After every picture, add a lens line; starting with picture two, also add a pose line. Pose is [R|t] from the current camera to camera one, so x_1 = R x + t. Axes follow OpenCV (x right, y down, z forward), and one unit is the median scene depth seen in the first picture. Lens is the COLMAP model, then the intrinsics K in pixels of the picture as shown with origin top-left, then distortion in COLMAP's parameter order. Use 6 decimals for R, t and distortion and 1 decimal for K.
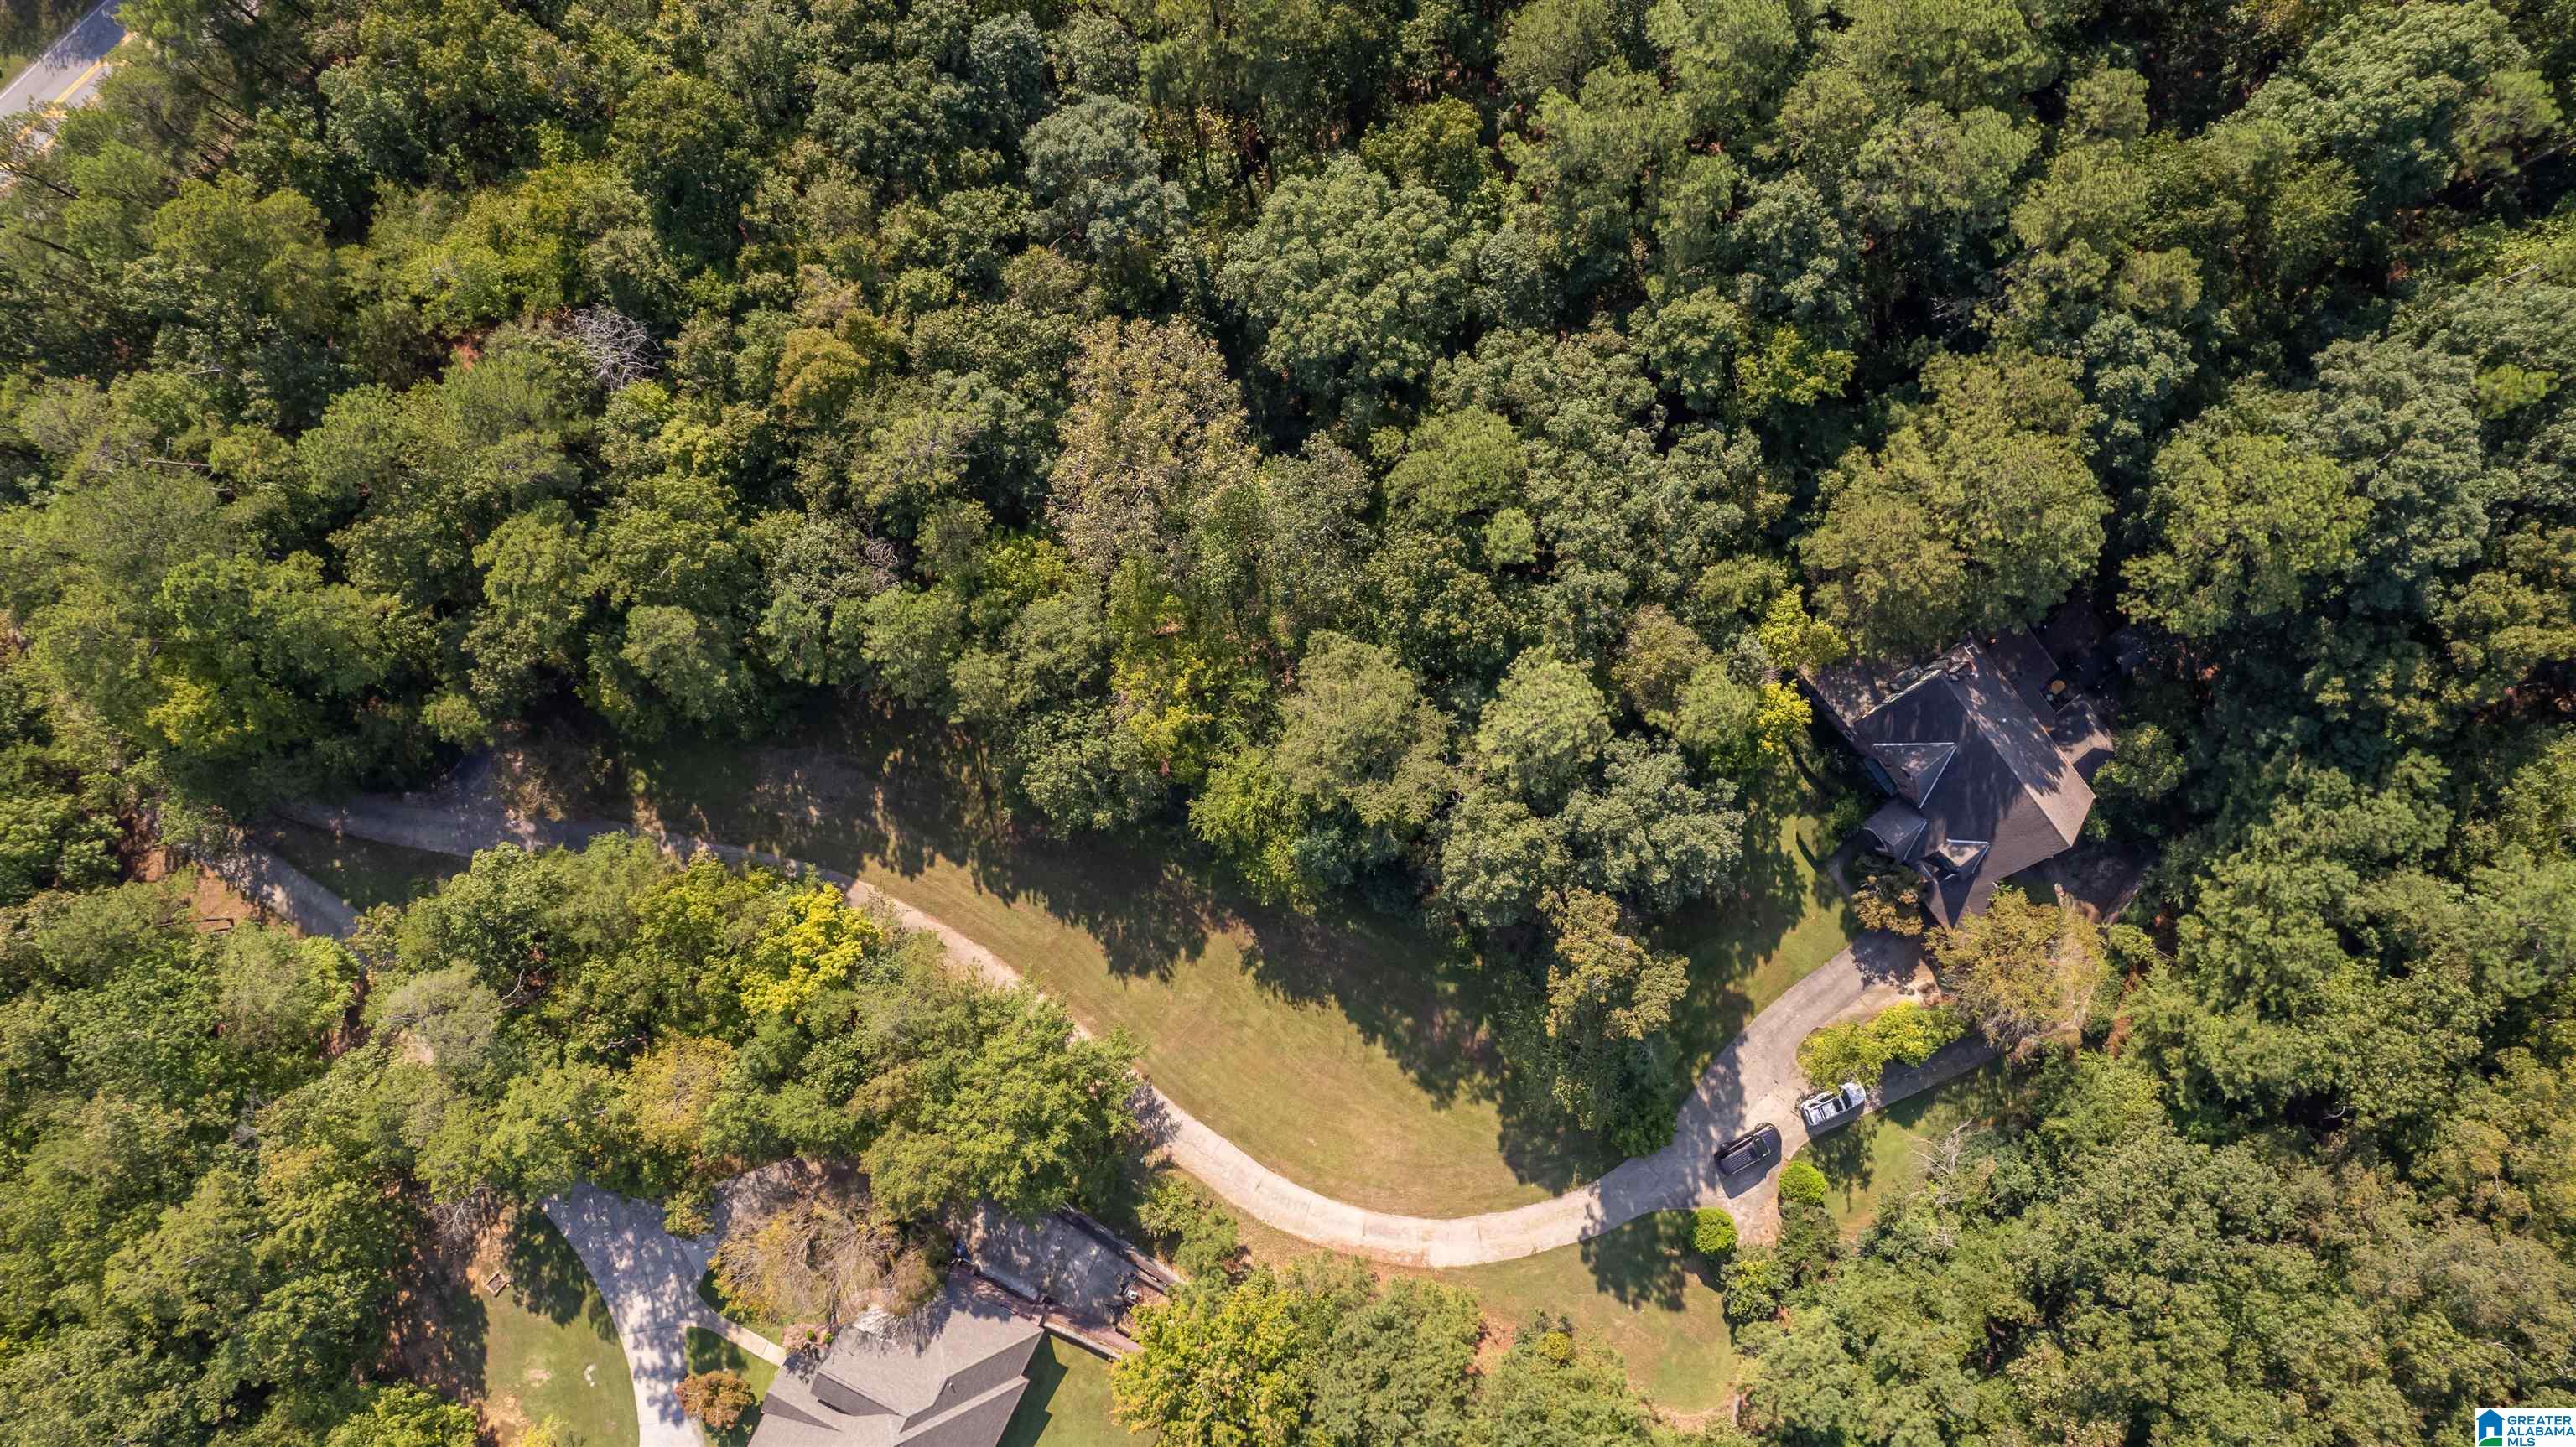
lens RADIAL K [[1764.9, 0, 1231.1], [0, 1764.9, 754.5], [0, 0, 1]] dist [-0.031501, 0.001748]
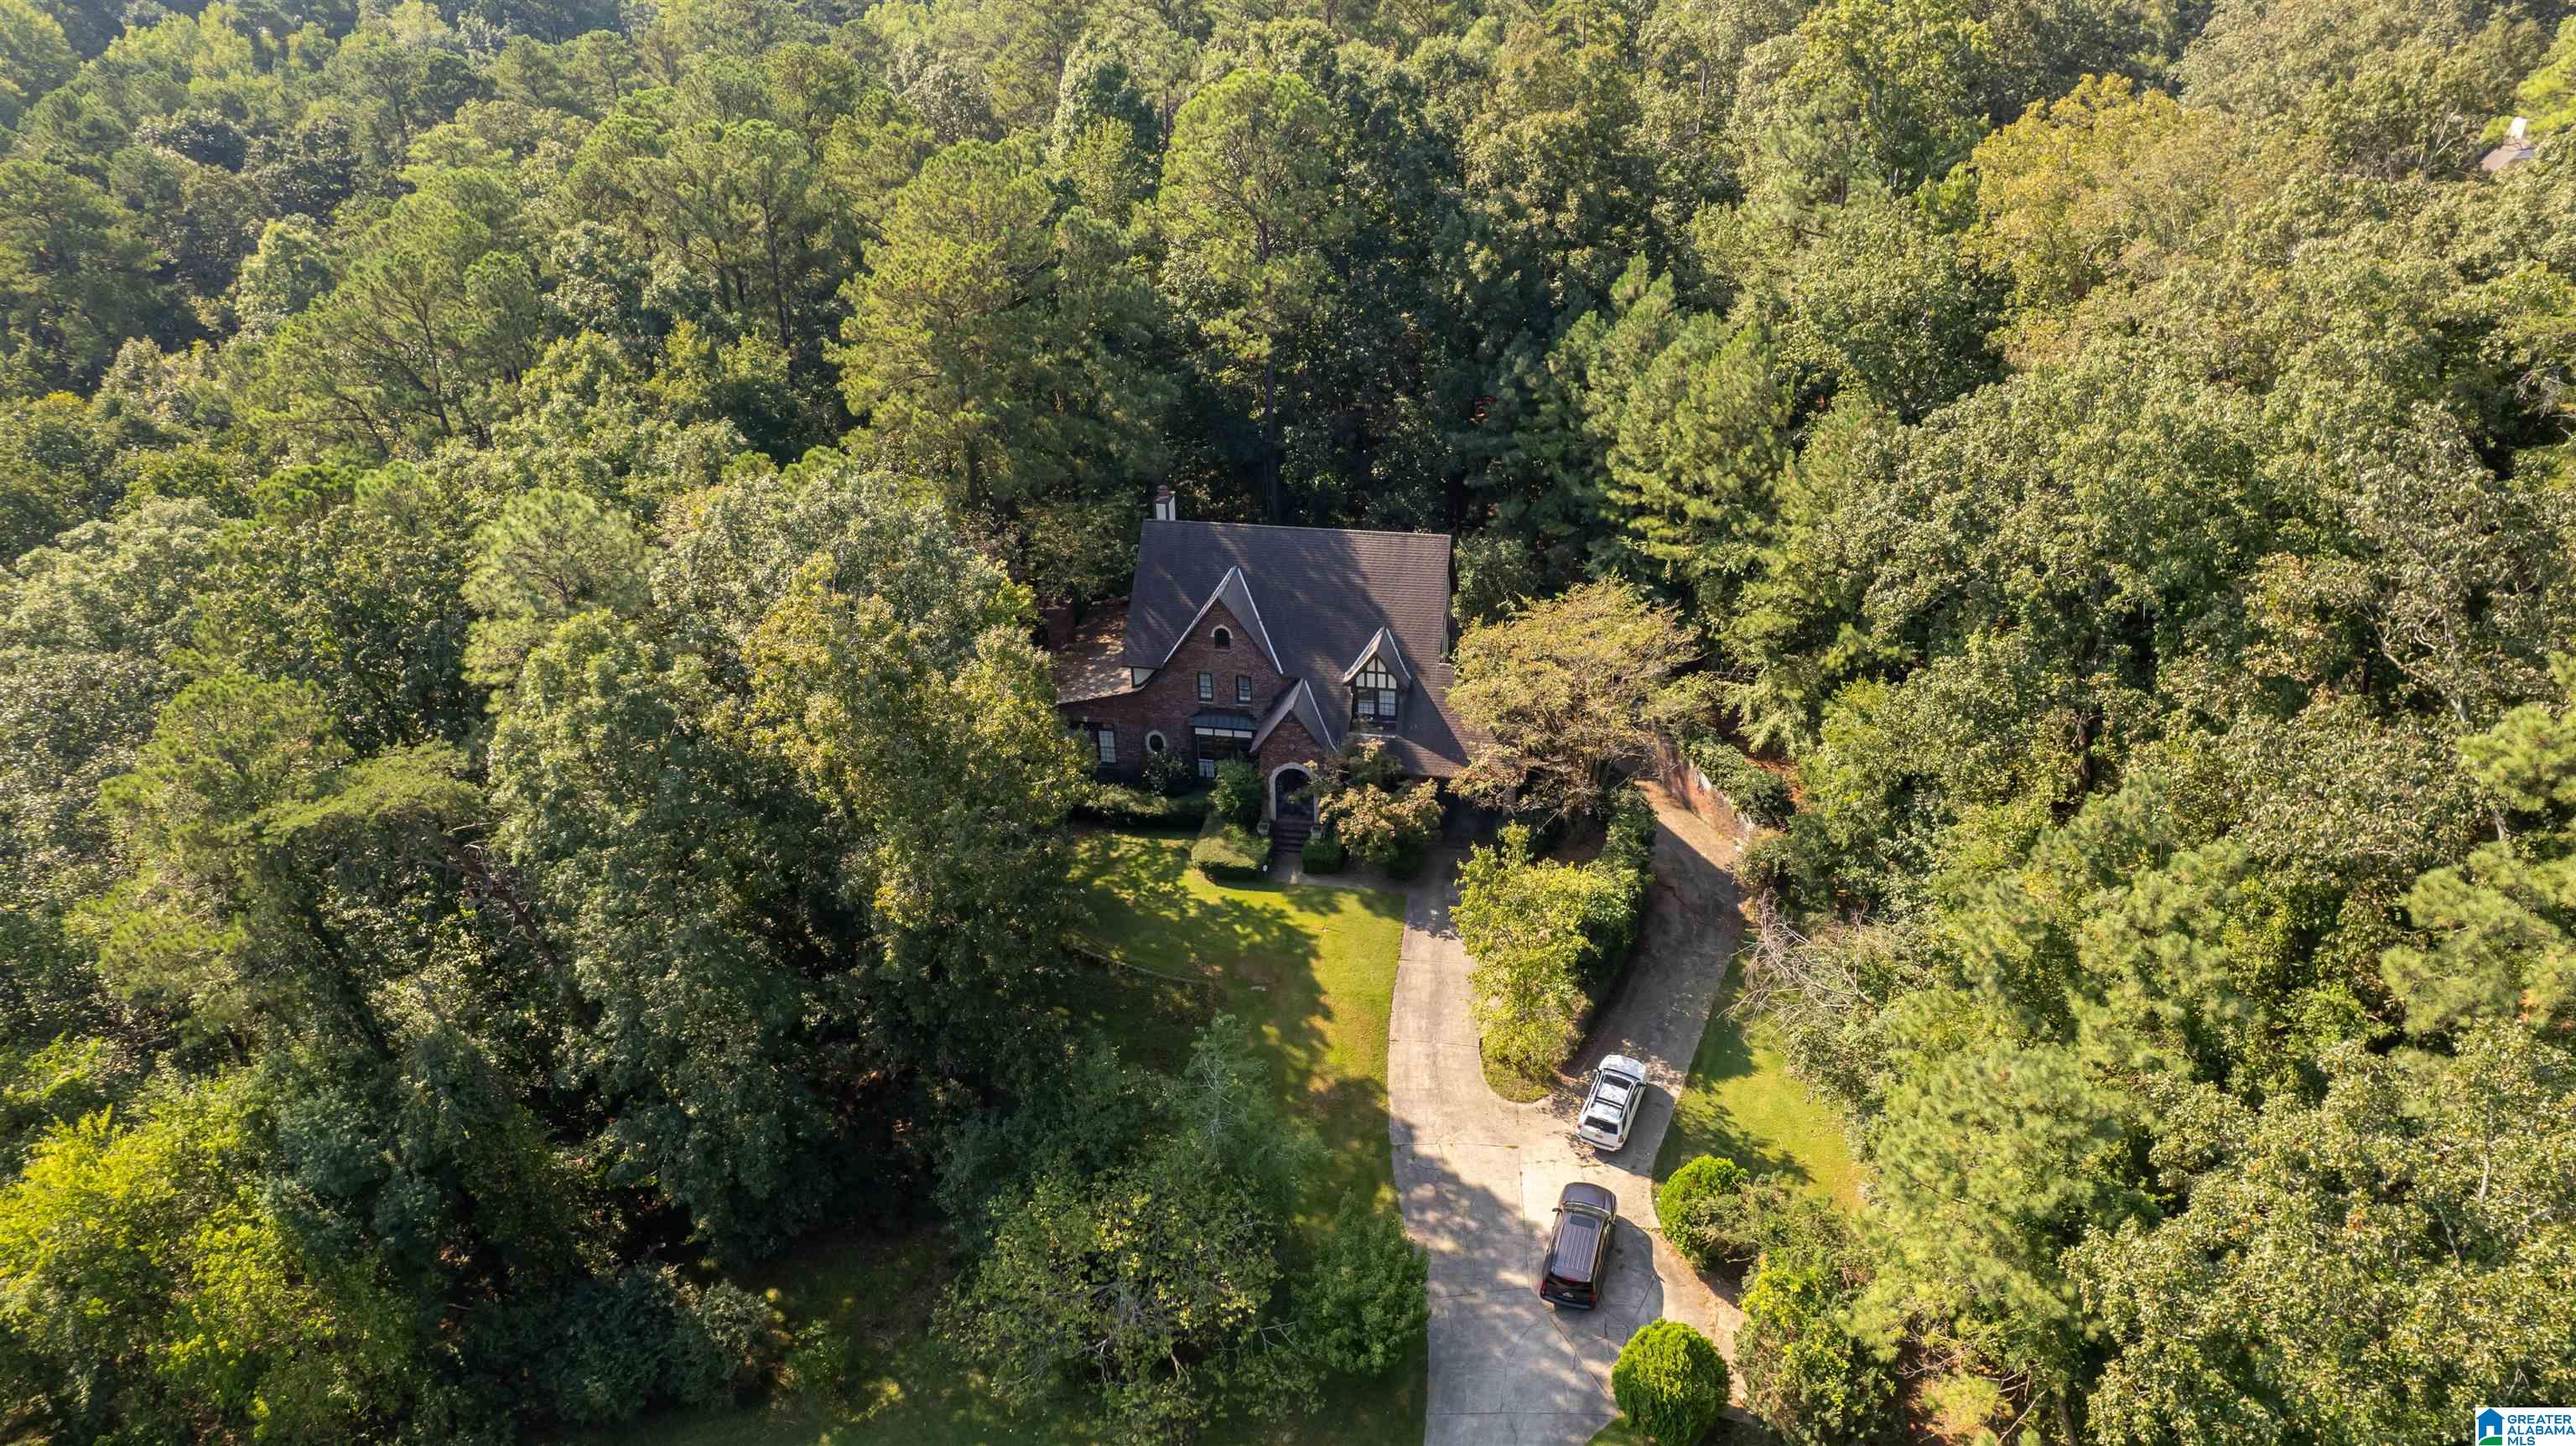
lens RADIAL K [[1764.8, 0, 1340.9], [0, 1764.8, 701.5], [0, 0, 1]] dist [-0.031501, 0.001748]
pose [[0.738253, -0.314278, 0.596835, 0.014444], [0.674260, 0.319117, -0.665986, 0.455959], [0.018845, 0.894088, 0.447495, 0.678359]]
